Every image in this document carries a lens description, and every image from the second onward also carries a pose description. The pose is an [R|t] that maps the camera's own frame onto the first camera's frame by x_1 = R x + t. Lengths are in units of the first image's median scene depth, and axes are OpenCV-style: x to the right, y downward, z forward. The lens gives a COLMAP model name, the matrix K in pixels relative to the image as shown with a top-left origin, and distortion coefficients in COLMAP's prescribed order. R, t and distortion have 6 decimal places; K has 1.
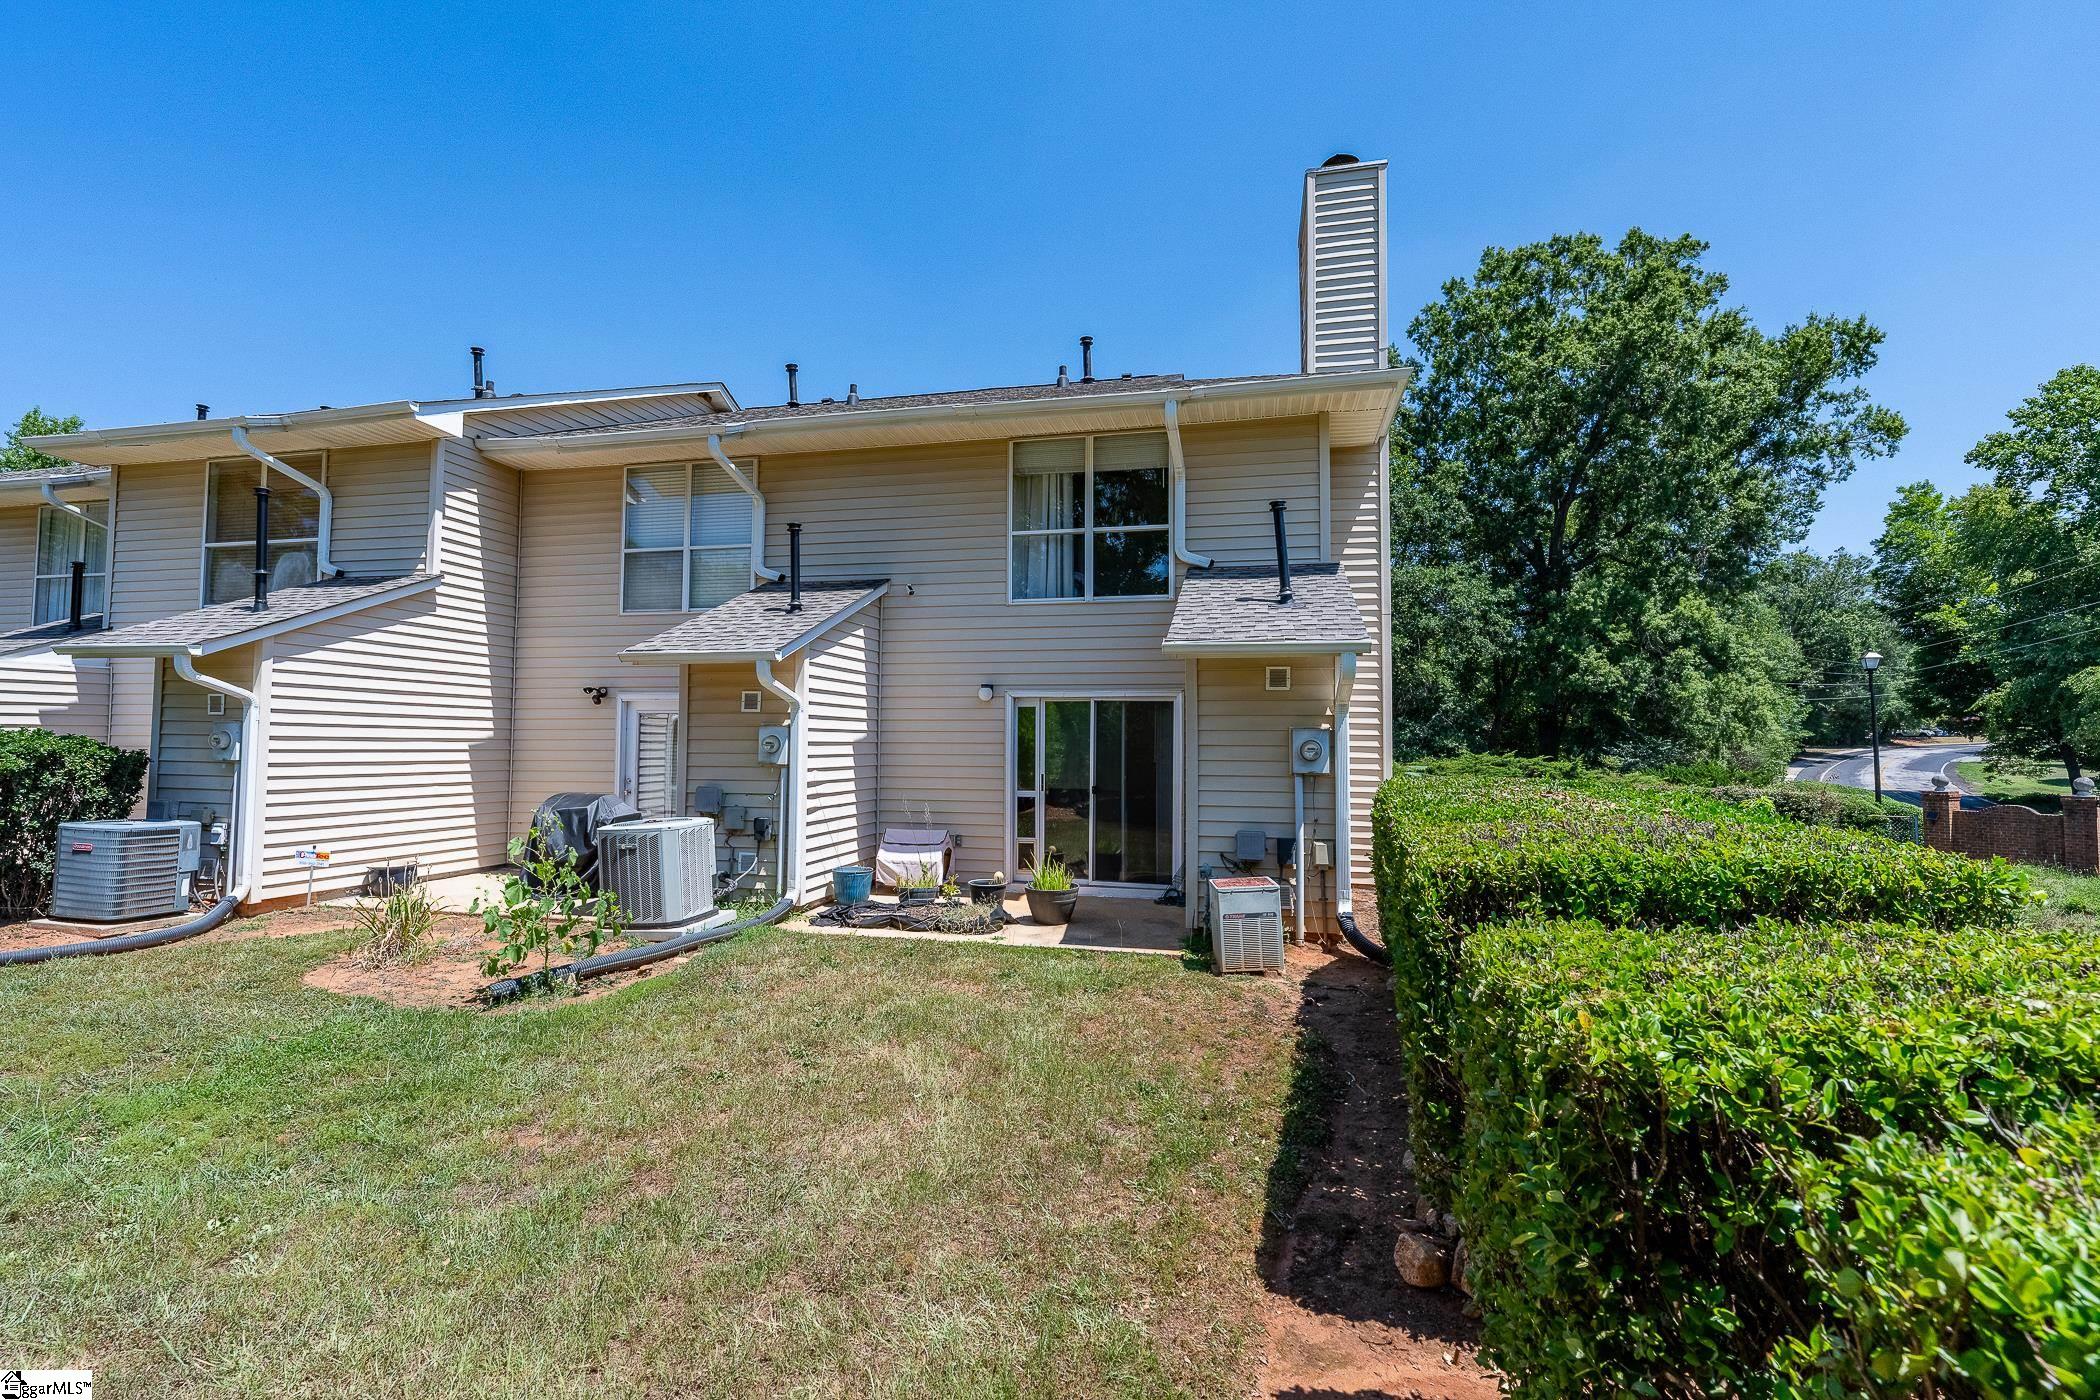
lens RADIAL K [[1014.8, 0, 1071.3], [0, 1014.8, 690.5], [0, 0, 1]] dist [0.001265, -0.000427]
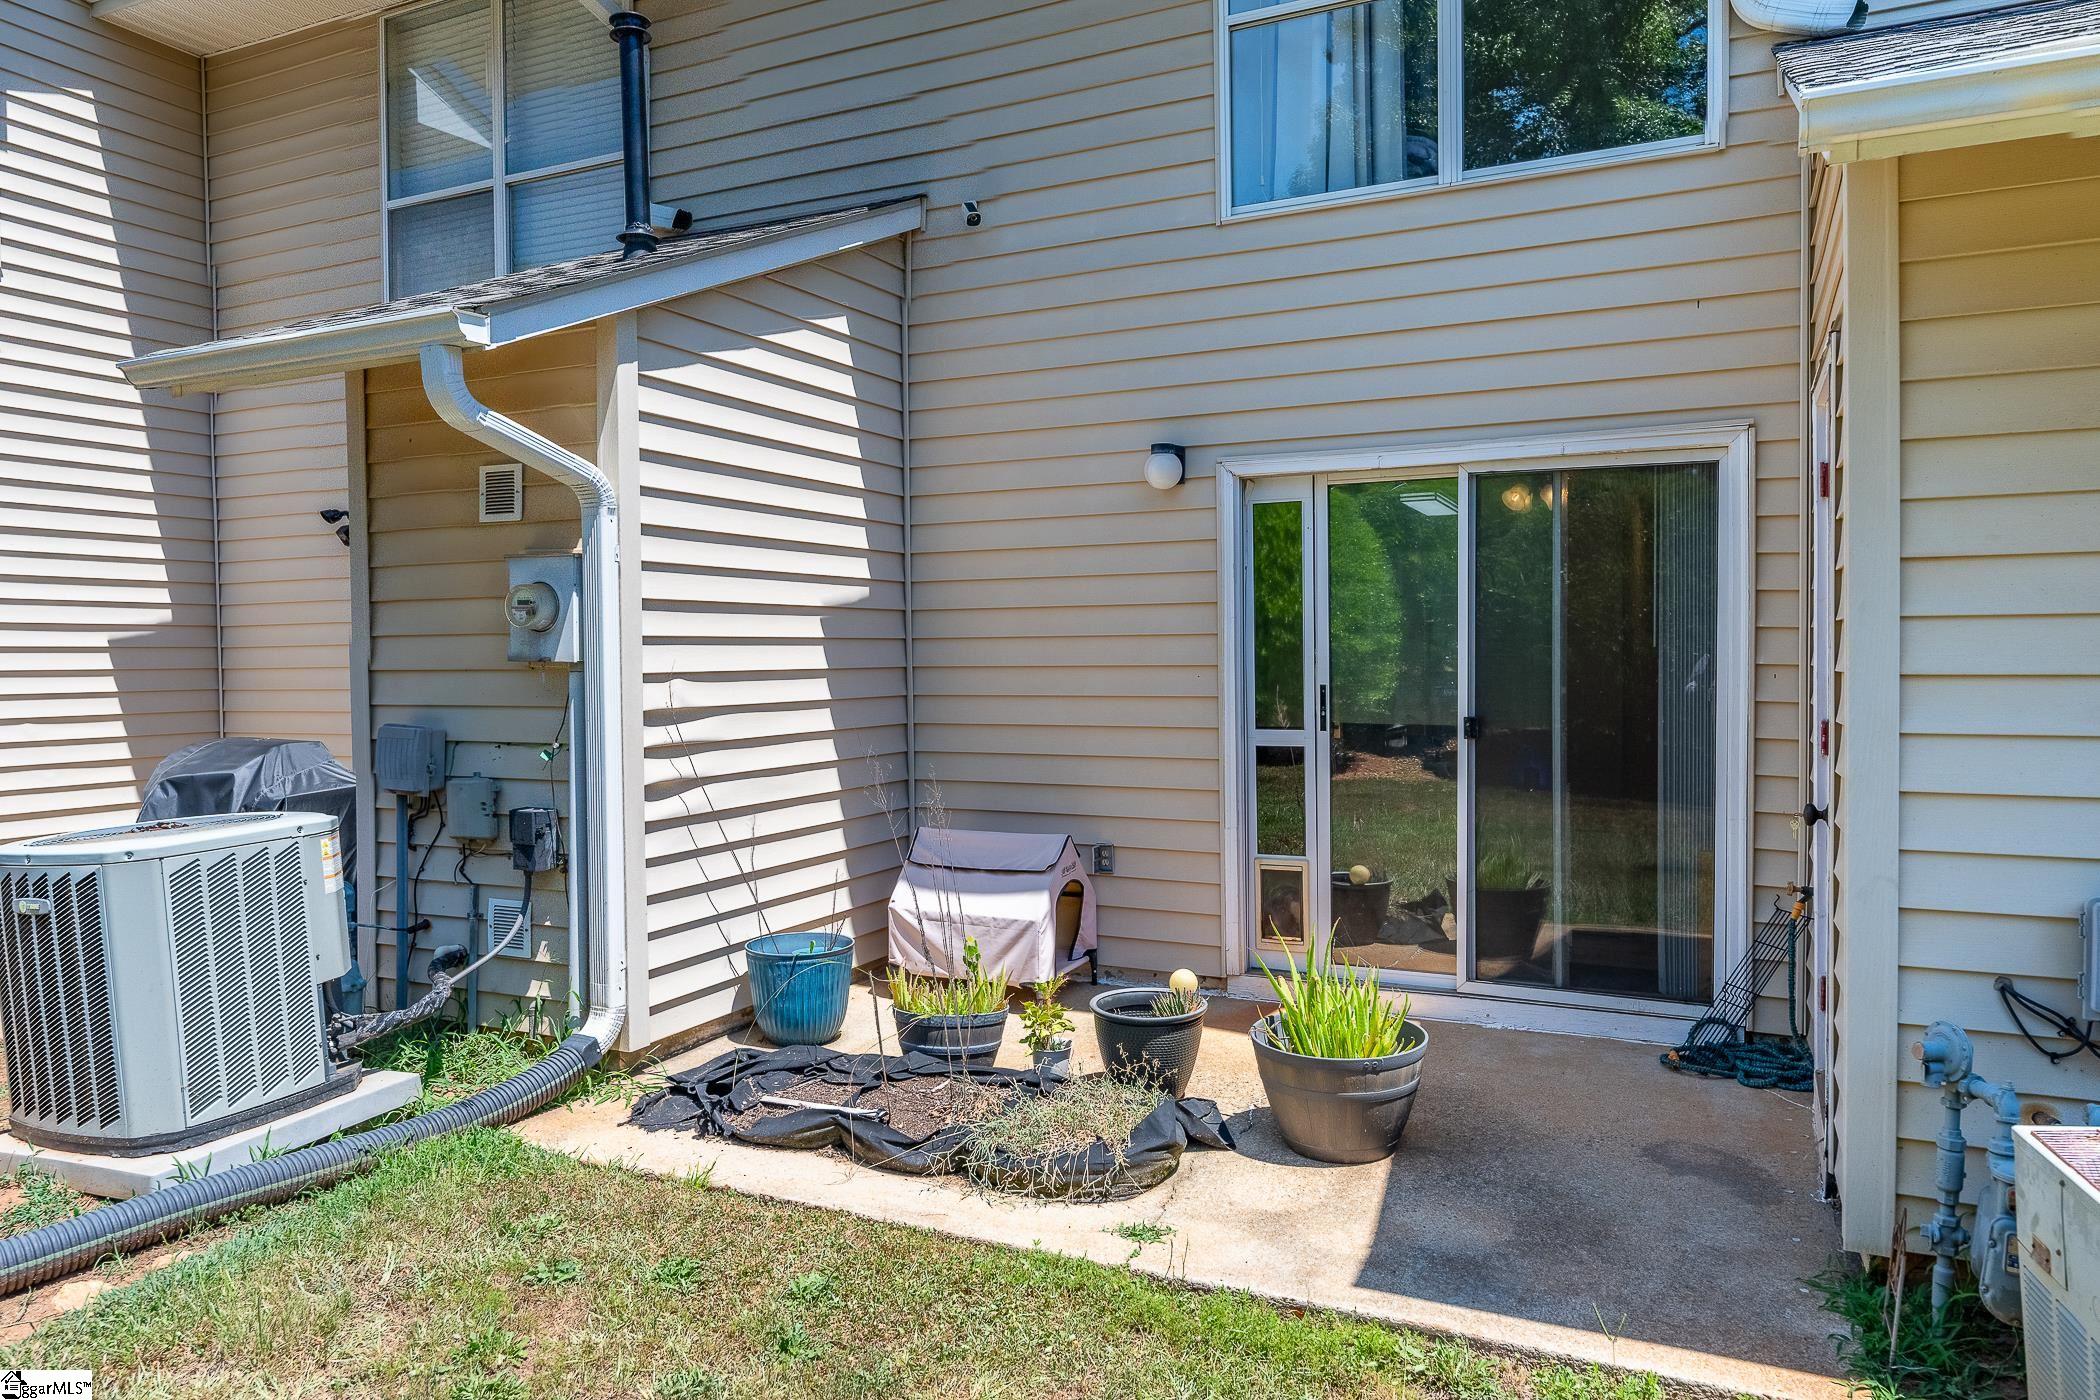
lens RADIAL K [[1453.6, 0, 1046.9], [0, 1453.6, 695.7], [0, 0, 1]] dist [0.000924, 0.002445]
pose [[0.967796, -0.009289, -0.251562, 0.007052], [0.030005, 0.996451, 0.078639, 0.042540], [0.249939, -0.083655, 0.964641, 0.471202]]
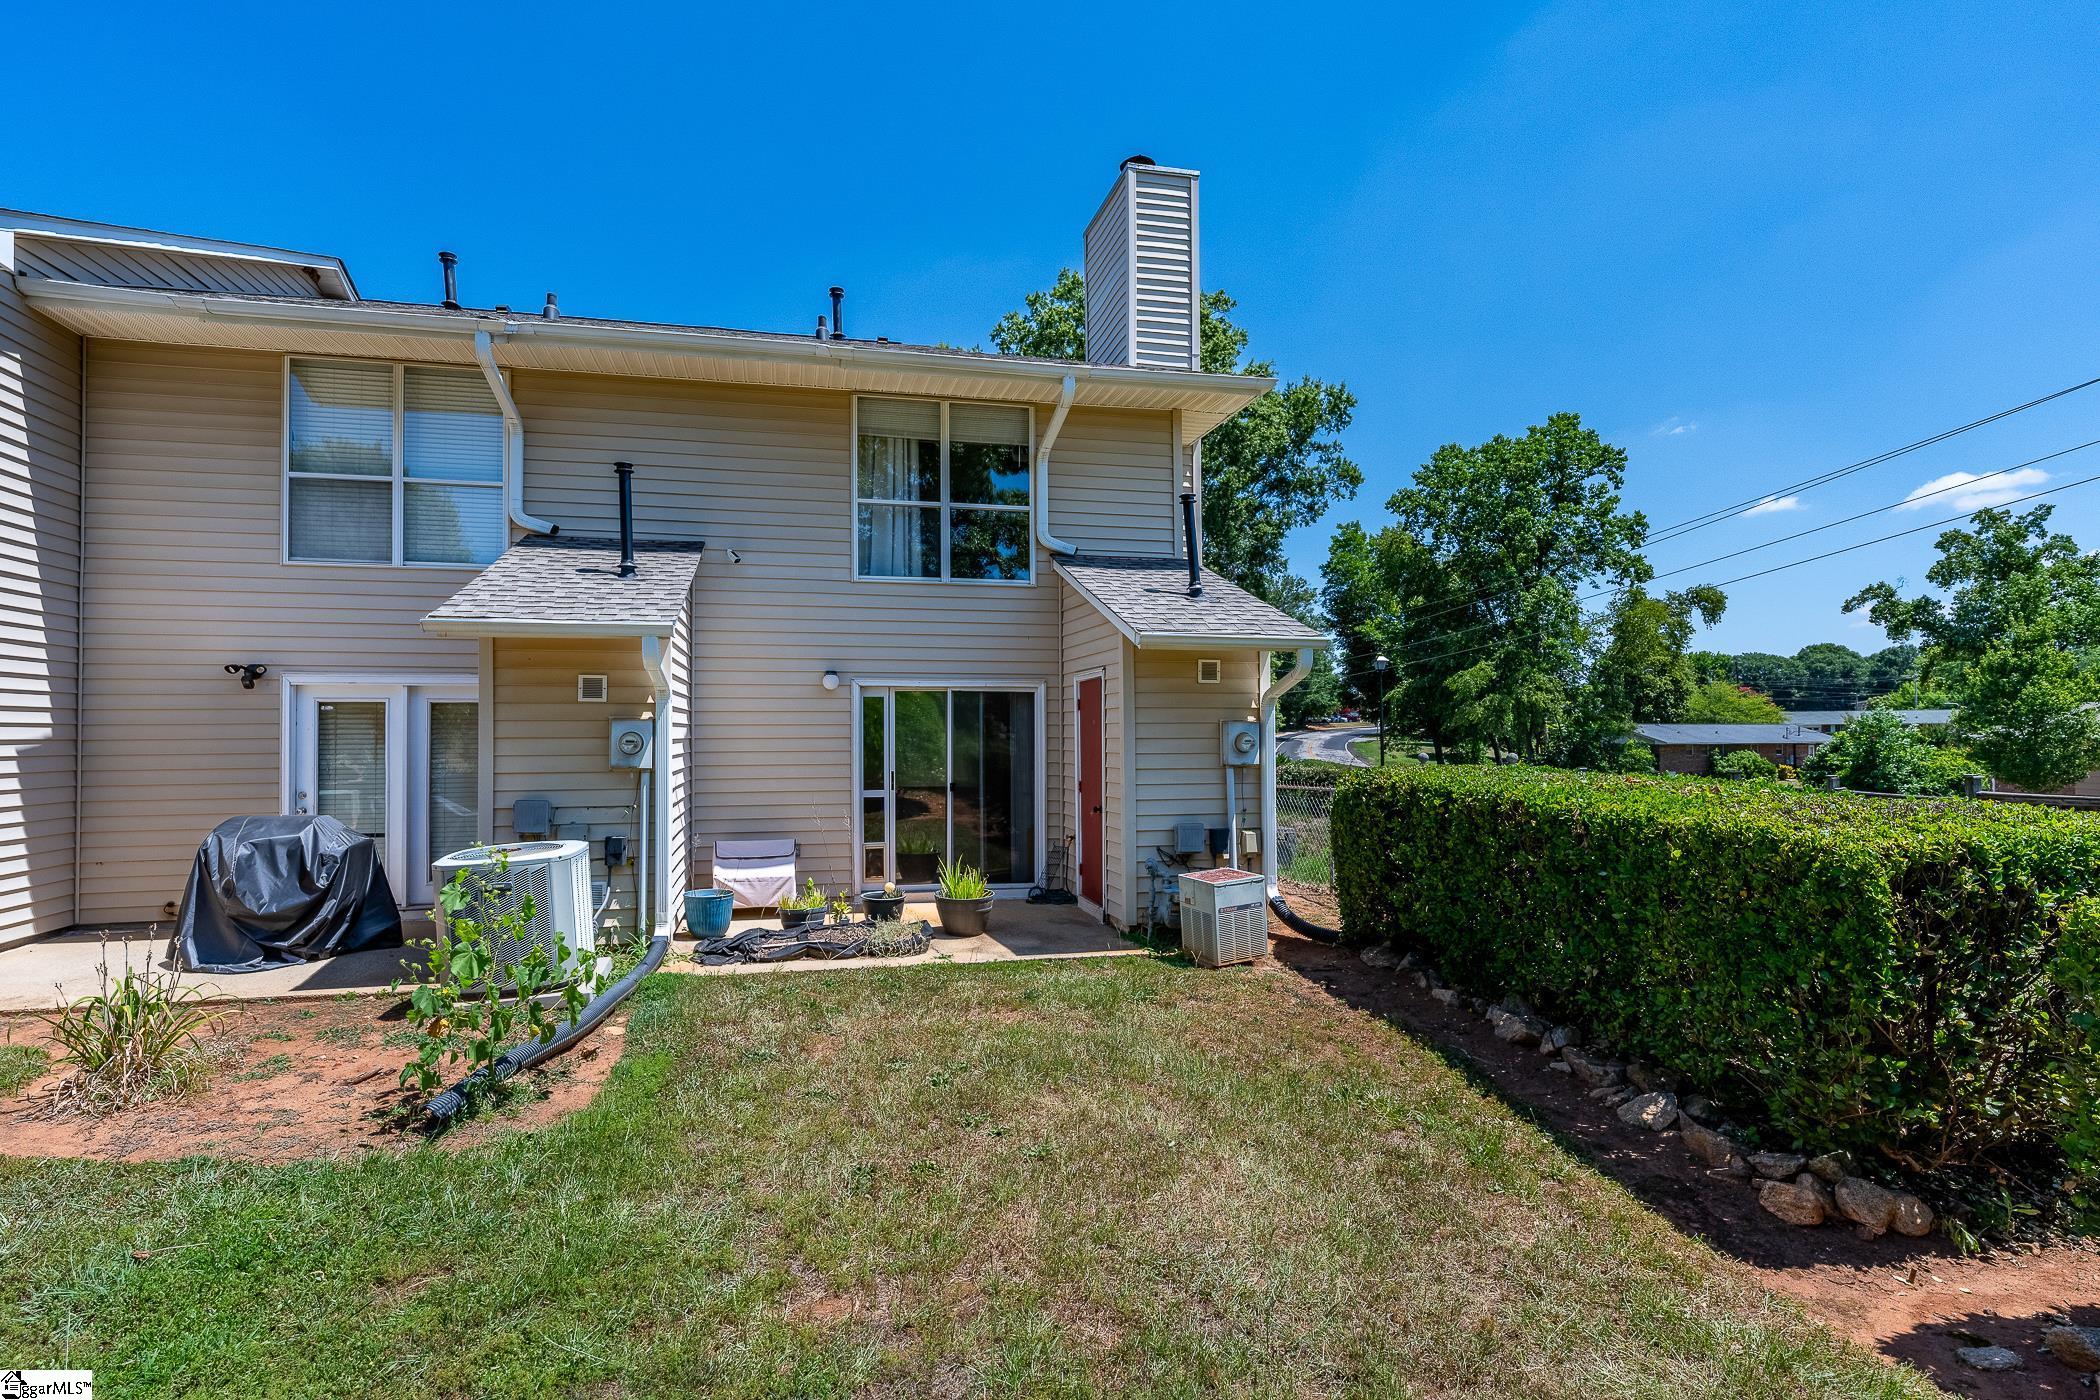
lens RADIAL K [[1014.8, 0, 1050.9], [0, 1014.8, 709.1], [0, 0, 1]] dist [0.001265, -0.000427]
pose [[0.896600, 0.001285, 0.442839, -0.303265], [-0.014530, 0.999543, 0.026518, 0.000867], [-0.442602, -0.030211, 0.896209, 0.129911]]
